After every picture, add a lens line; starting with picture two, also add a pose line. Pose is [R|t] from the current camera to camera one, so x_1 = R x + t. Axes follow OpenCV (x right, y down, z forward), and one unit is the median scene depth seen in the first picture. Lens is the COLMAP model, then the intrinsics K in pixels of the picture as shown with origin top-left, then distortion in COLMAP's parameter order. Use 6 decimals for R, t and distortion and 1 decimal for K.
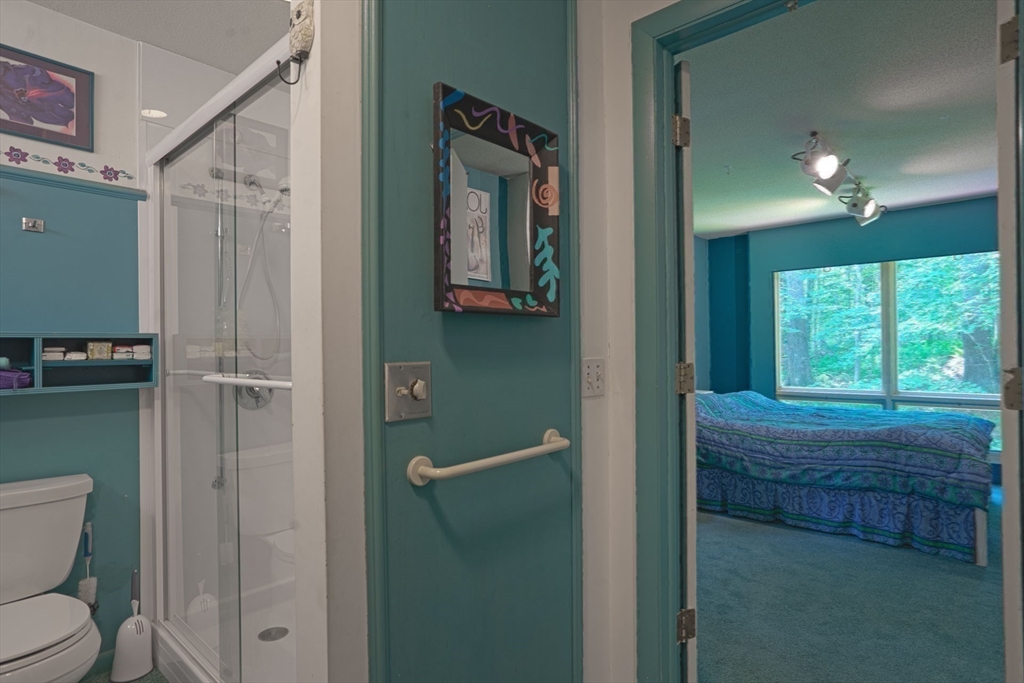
lens RADIAL K [[551.0, 0, 515.3], [0, 551.0, 350.5], [0, 0, 1]] dist [-0.000493, 0.002124]
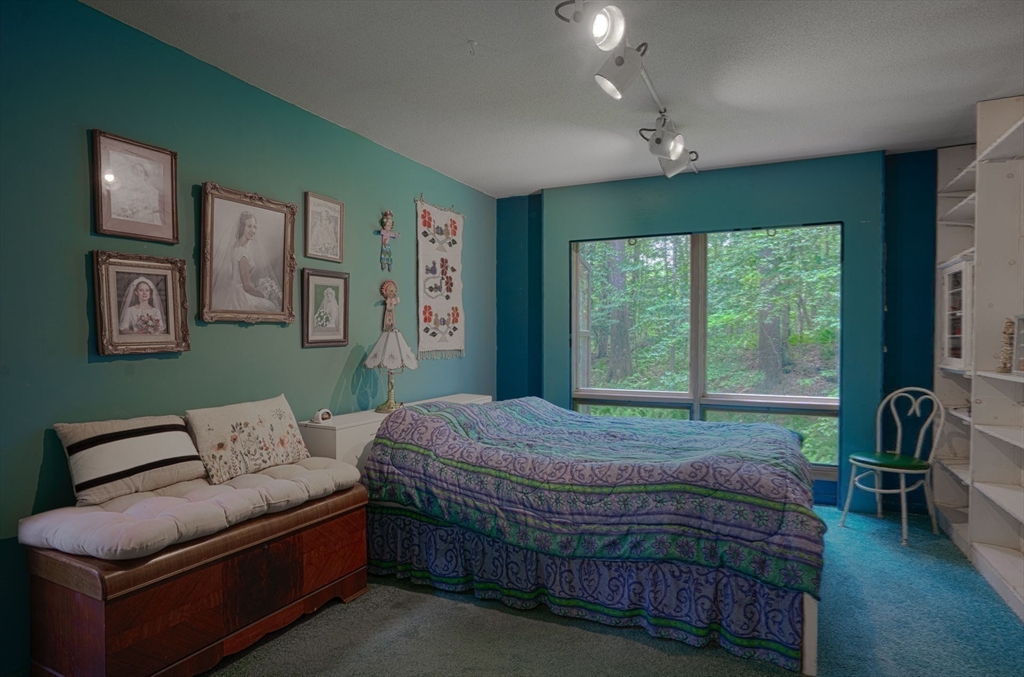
lens RADIAL K [[555.3, 0, 510.9], [0, 555.3, 337.9], [0, 0, 1]] dist [-0.004059, 0.000089]
pose [[0.963891, 0.022005, 0.265387, 0.285466], [-0.021950, 0.999754, -0.003172, -0.005410], [-0.265392, -0.002768, 0.964137, 0.414328]]
